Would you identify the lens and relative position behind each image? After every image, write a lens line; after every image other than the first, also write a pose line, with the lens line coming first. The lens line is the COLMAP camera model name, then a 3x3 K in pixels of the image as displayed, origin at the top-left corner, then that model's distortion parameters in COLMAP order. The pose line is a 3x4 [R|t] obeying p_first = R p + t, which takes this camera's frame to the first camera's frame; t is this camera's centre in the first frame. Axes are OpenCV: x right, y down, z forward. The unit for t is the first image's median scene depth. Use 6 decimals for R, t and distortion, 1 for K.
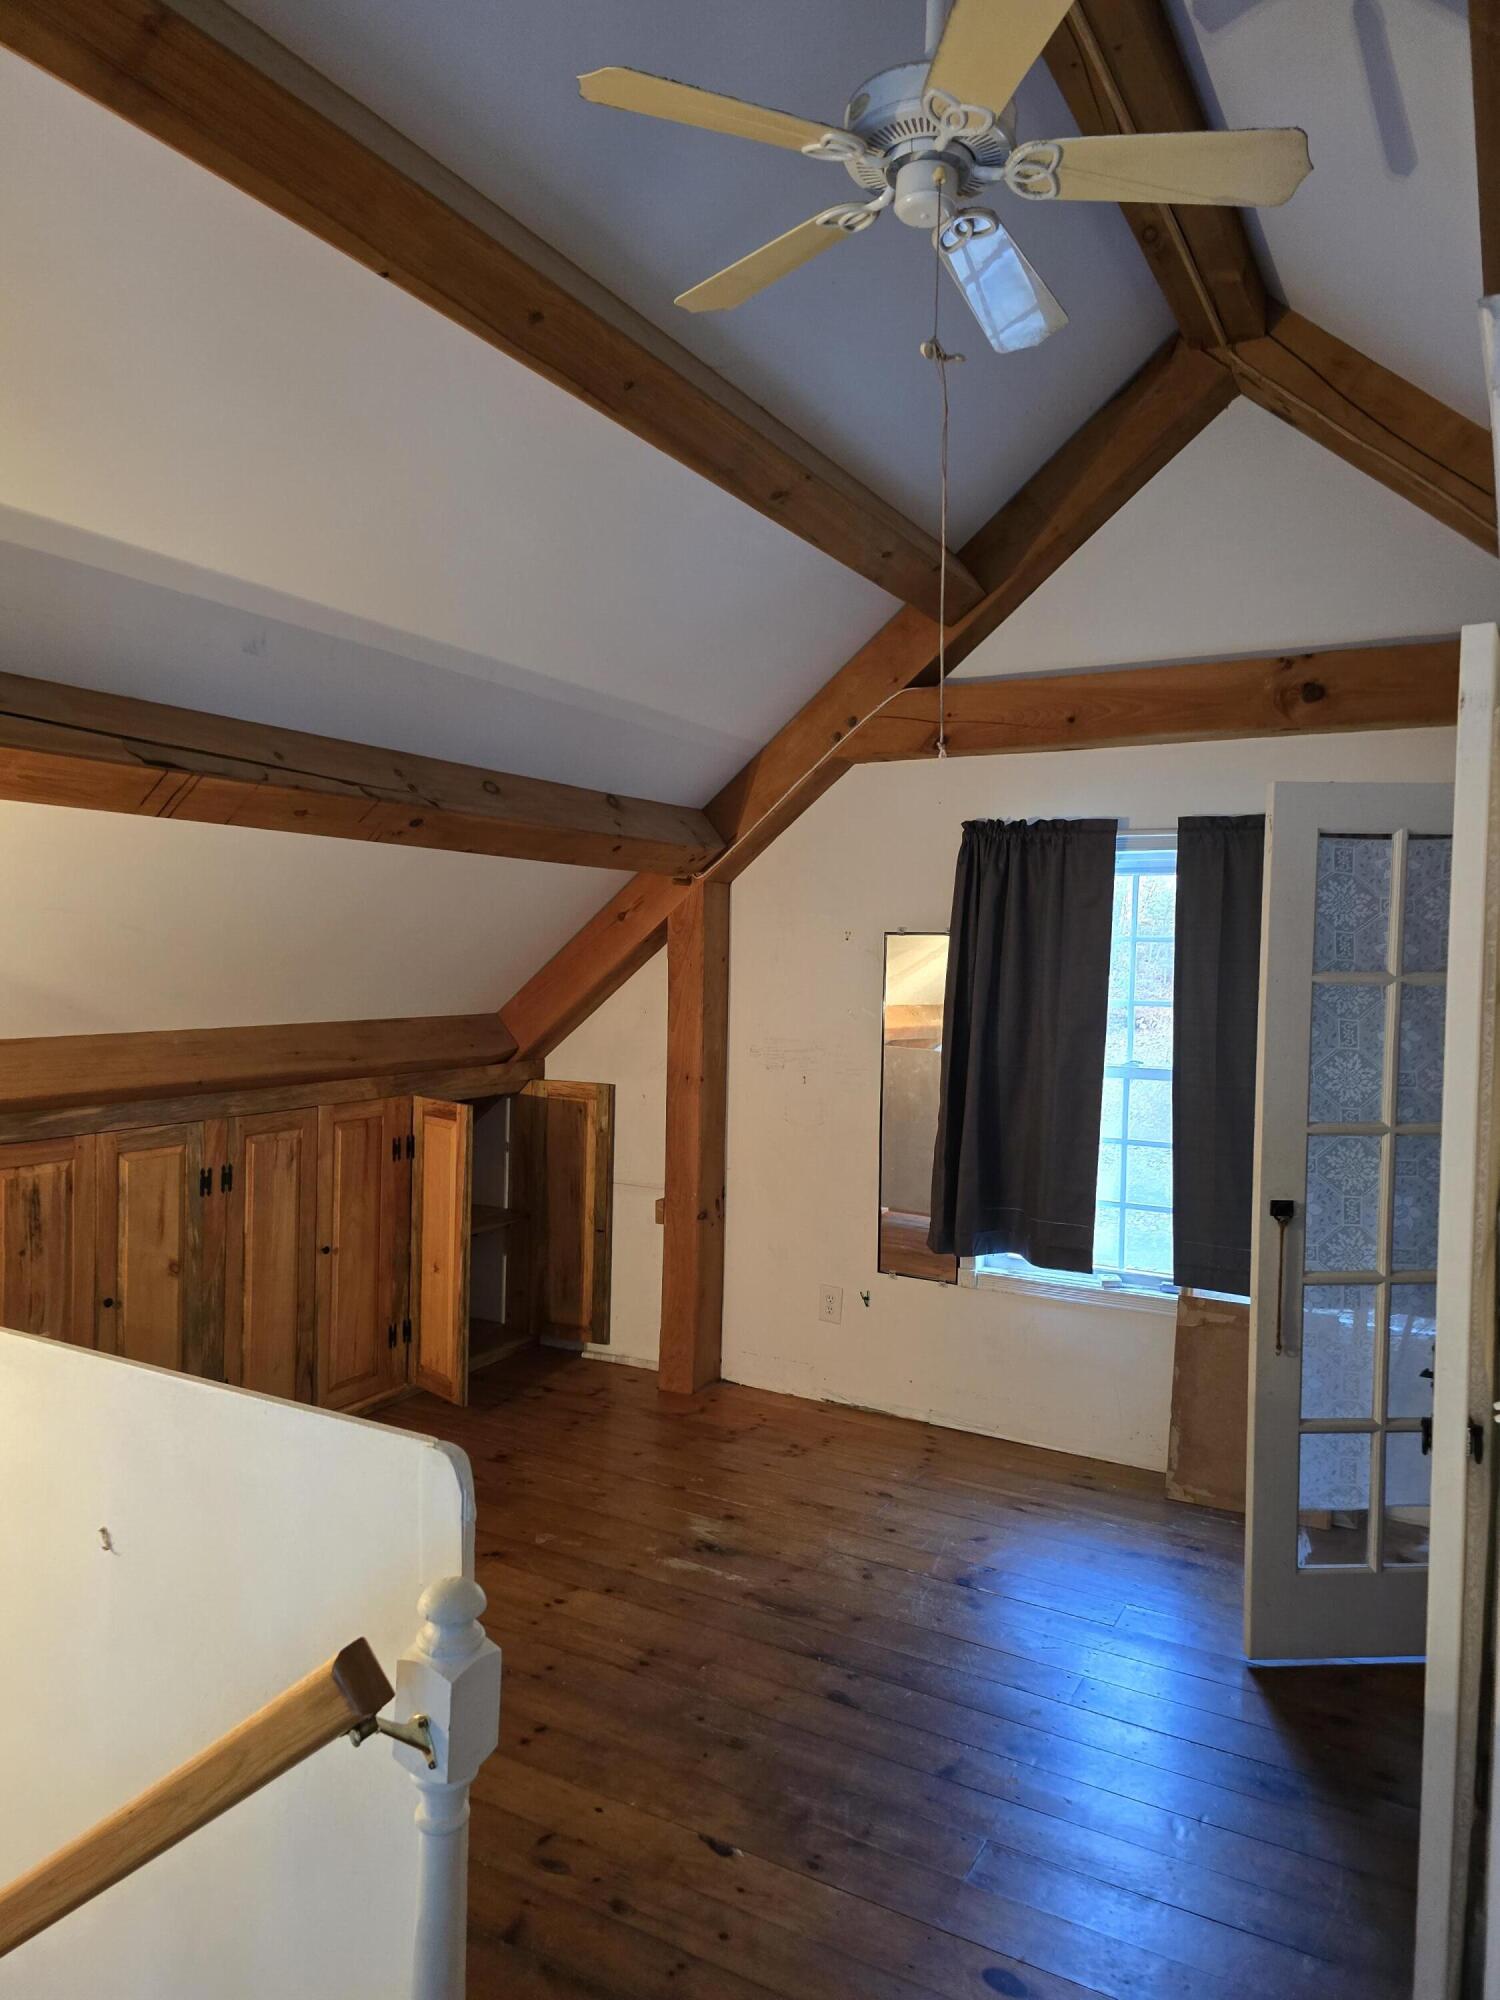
lens RADIAL K [[1324.1, 0, 766.0], [0, 1324.1, 1008.6], [0, 0, 1]] dist [0.069106, -0.090858]
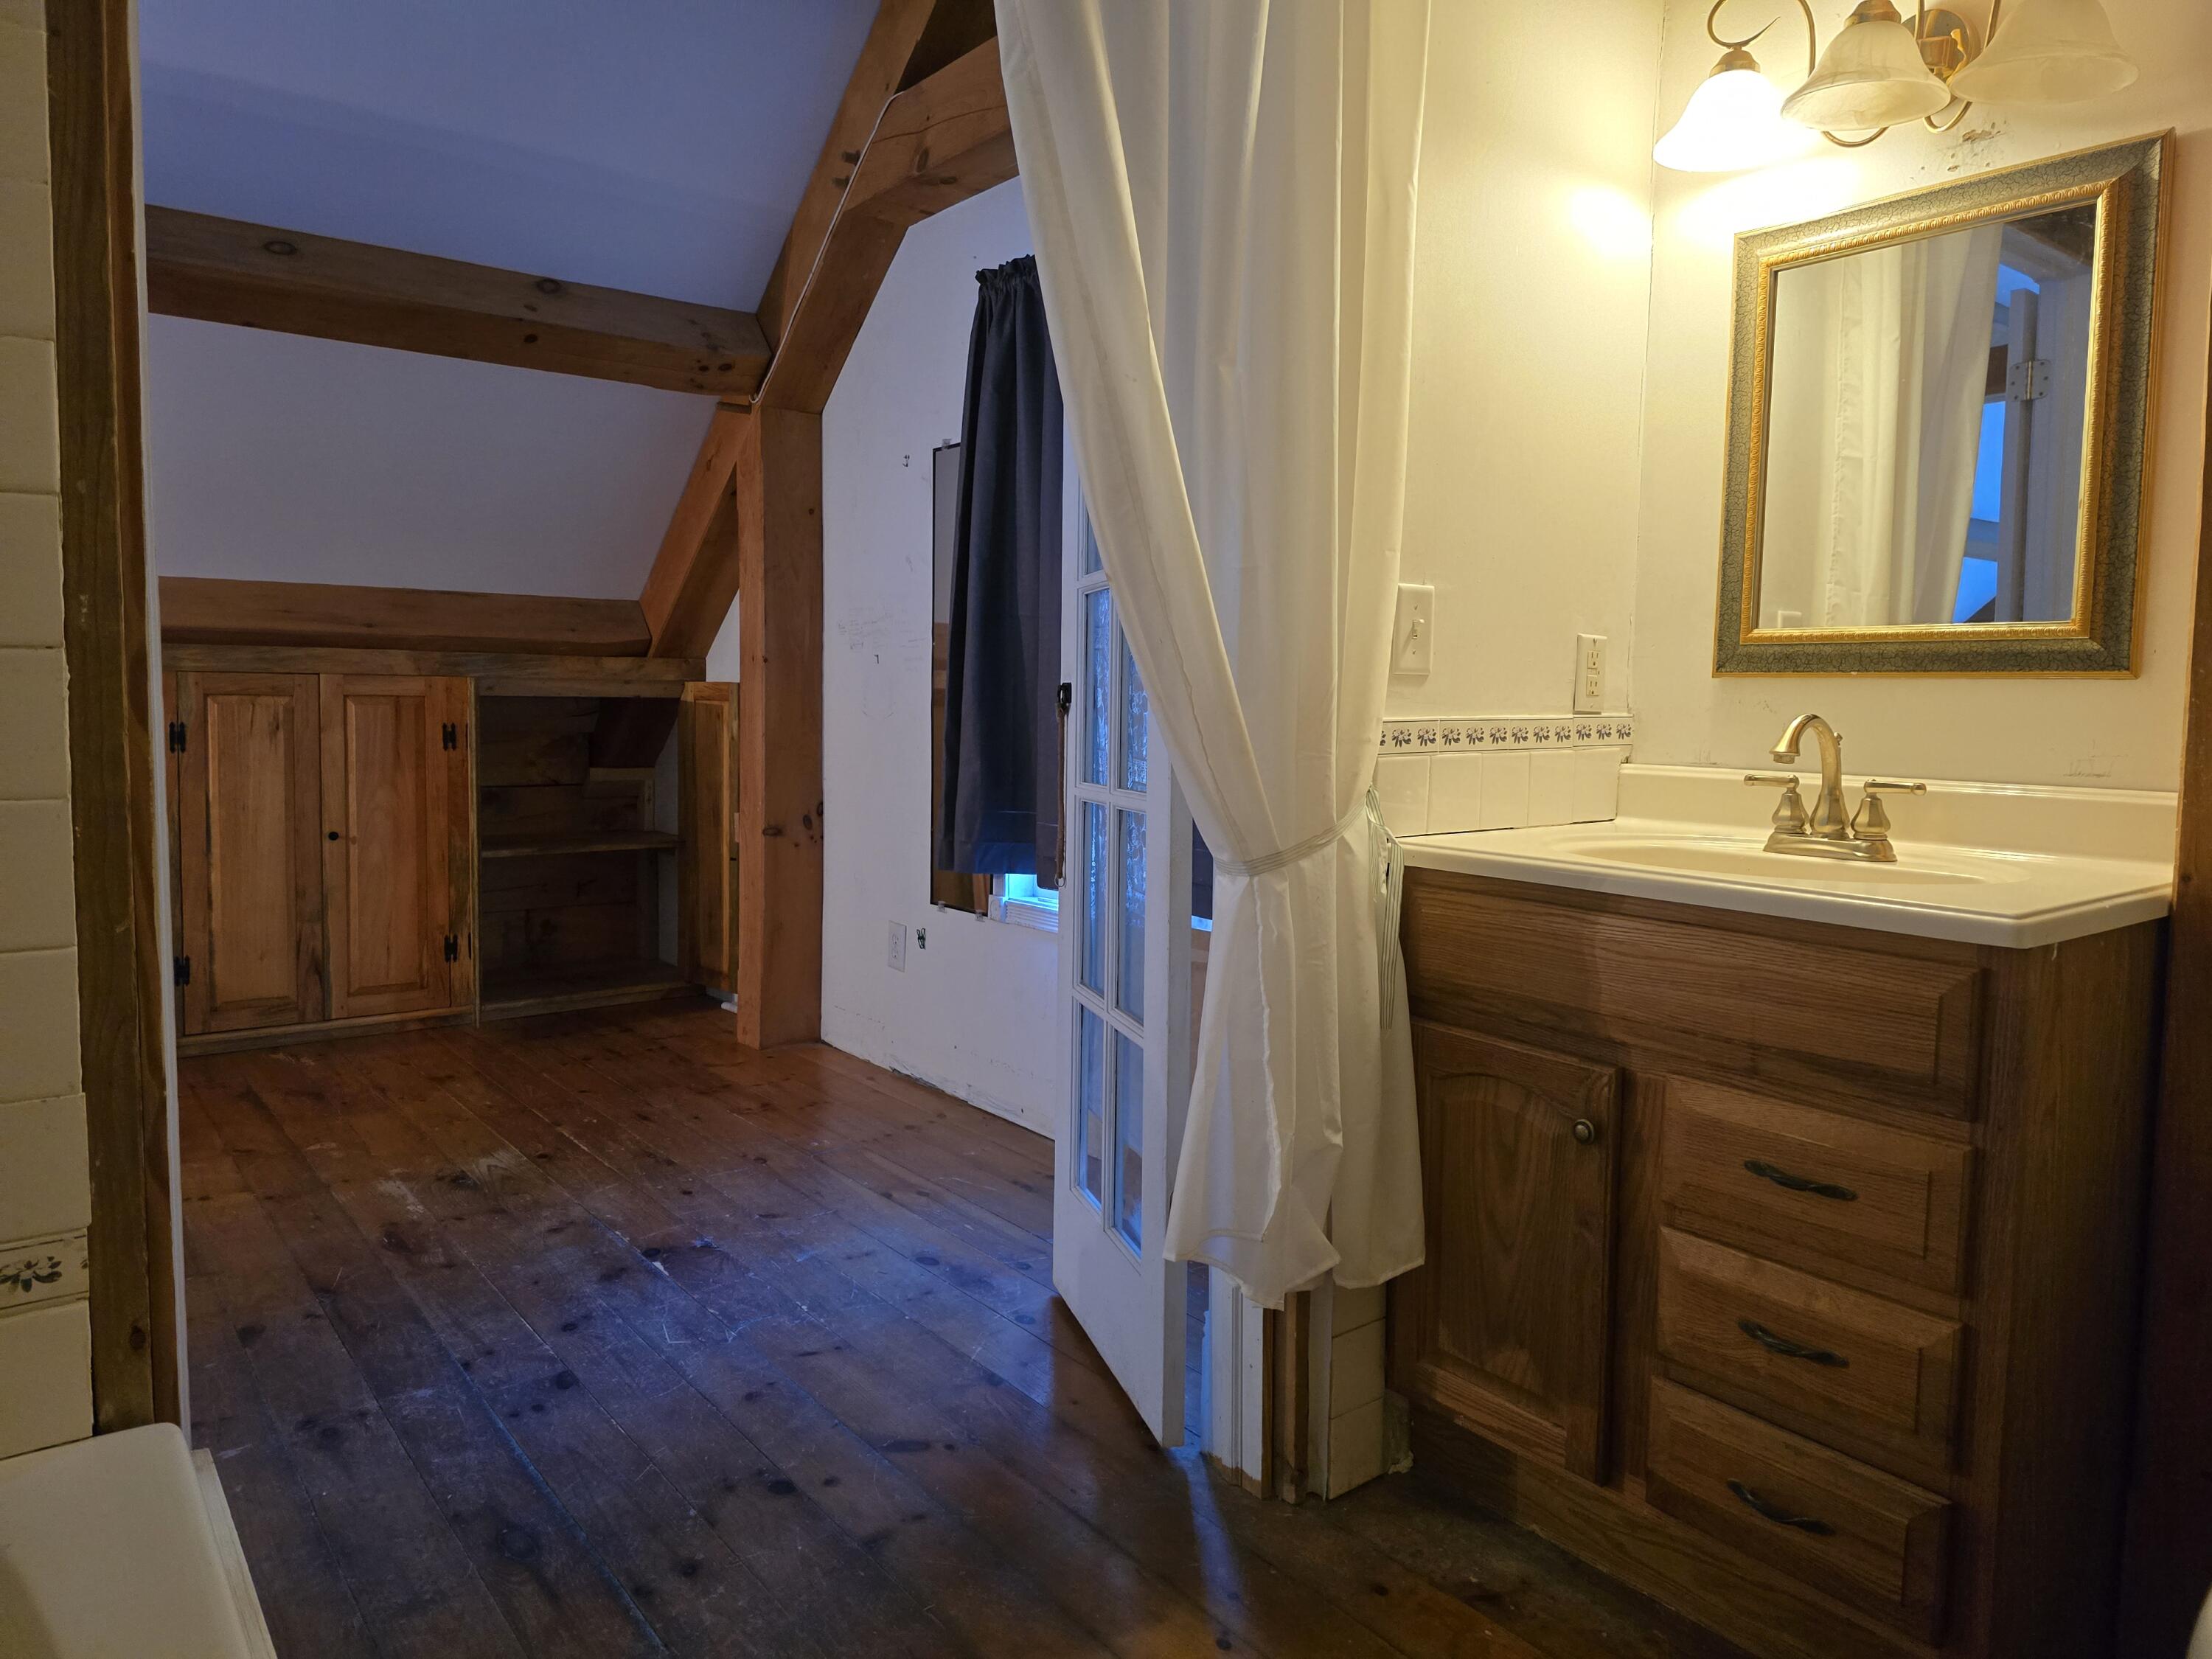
lens RADIAL K [[1464.4, 0, 1101.2], [0, 1464.4, 802.3], [0, 0, 1]] dist [0.069106, -0.090858]
pose [[0.919062, 0.020828, -0.393562, 0.577864], [-0.013464, 0.999679, 0.021464, 0.139878], [0.393882, -0.014428, 0.919048, 0.309624]]
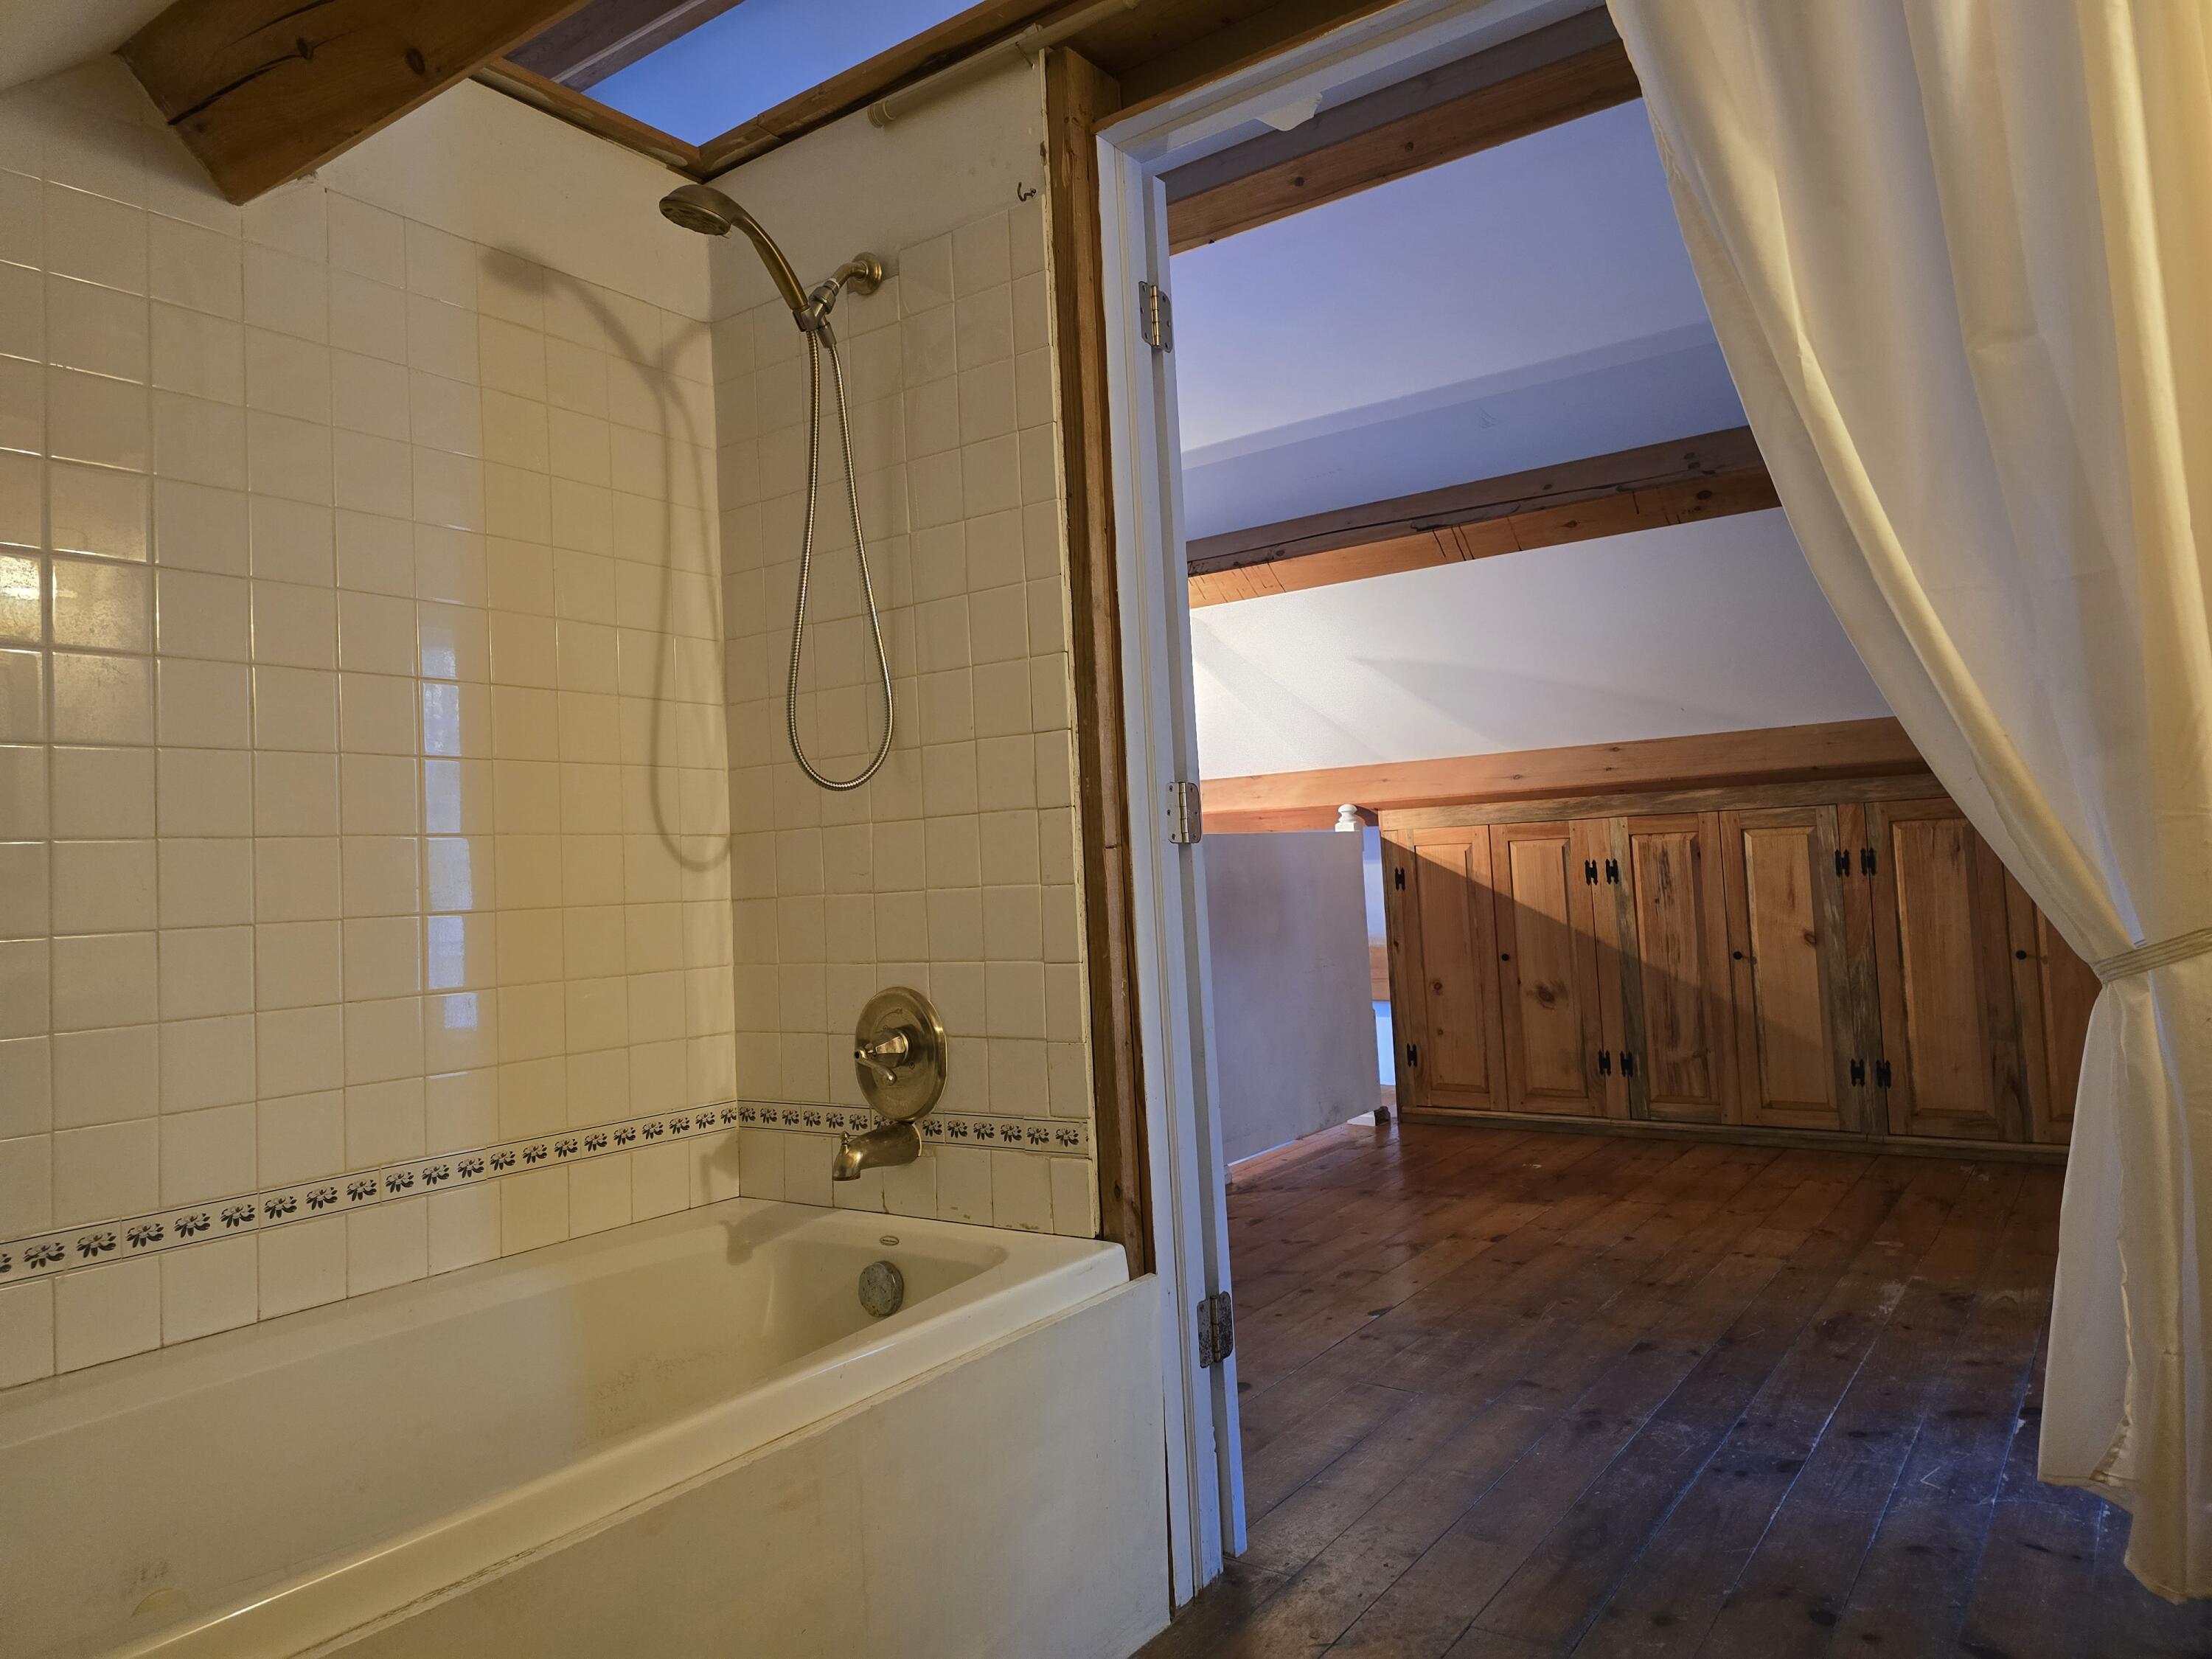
lens RADIAL K [[1452.7, 0, 1033.9], [0, 1452.7, 771.9], [0, 0, 1]] dist [0.005399, -0.035101]
pose [[-0.160155, -0.083053, -0.983592, 0.795693], [0.000954, 0.996441, -0.084293, 0.150466], [0.987091, -0.014439, -0.159506, 0.541430]]
